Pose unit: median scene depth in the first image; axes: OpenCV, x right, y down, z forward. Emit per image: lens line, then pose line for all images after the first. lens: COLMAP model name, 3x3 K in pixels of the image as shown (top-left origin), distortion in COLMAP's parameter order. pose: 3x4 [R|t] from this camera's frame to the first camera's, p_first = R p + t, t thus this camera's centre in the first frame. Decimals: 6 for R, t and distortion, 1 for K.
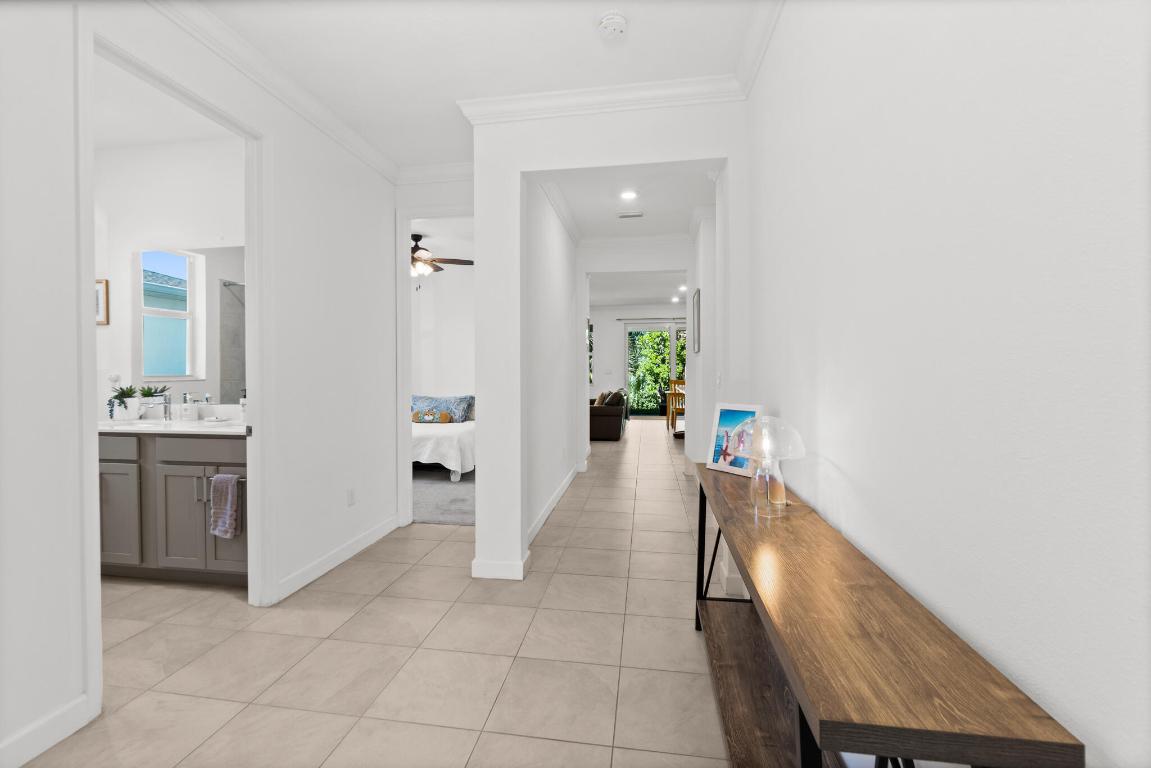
lens RADIAL K [[498.5, 0, 561.1], [0, 498.5, 377.2], [0, 0, 1]] dist [-0.005188, 0.000220]
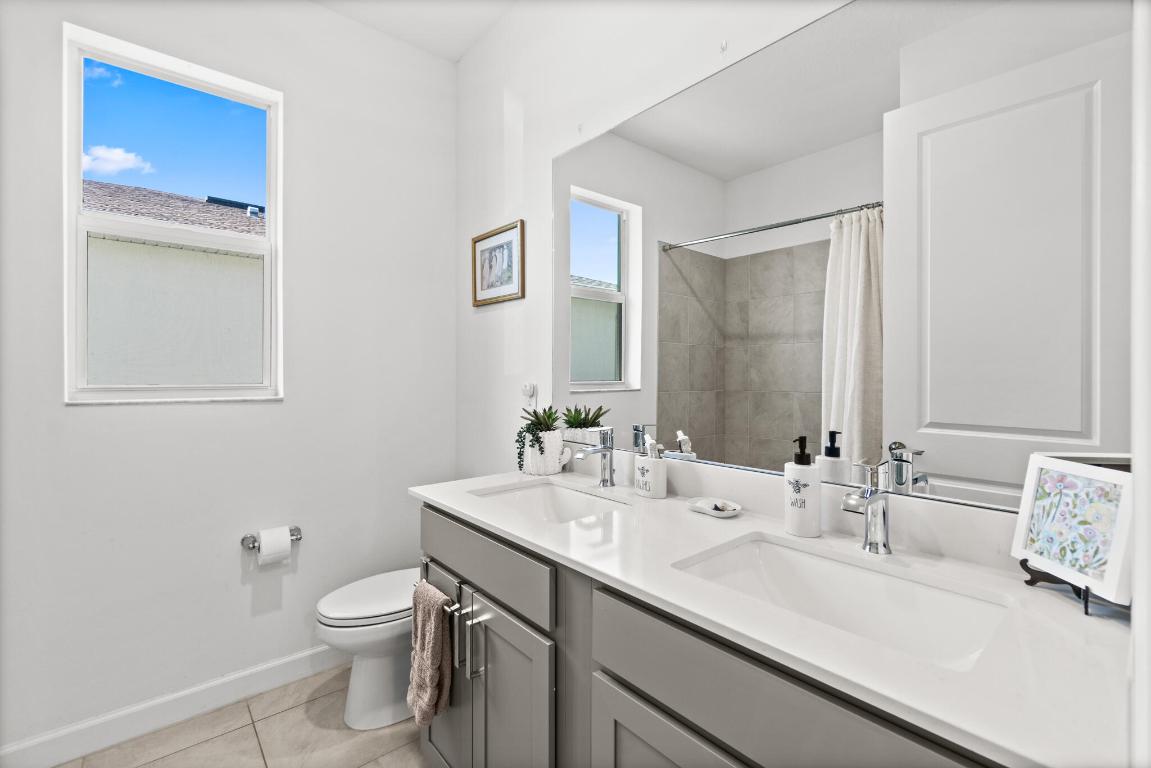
lens RADIAL K [[498.5, 0, 576.3], [0, 498.5, 377.1], [0, 0, 1]] dist [-0.005188, 0.000220]
pose [[0.770771, 0.005078, -0.637092, -0.511769], [-0.009354, 0.999951, -0.003347, -0.012658], [0.637044, 0.008539, 0.770780, 0.613909]]
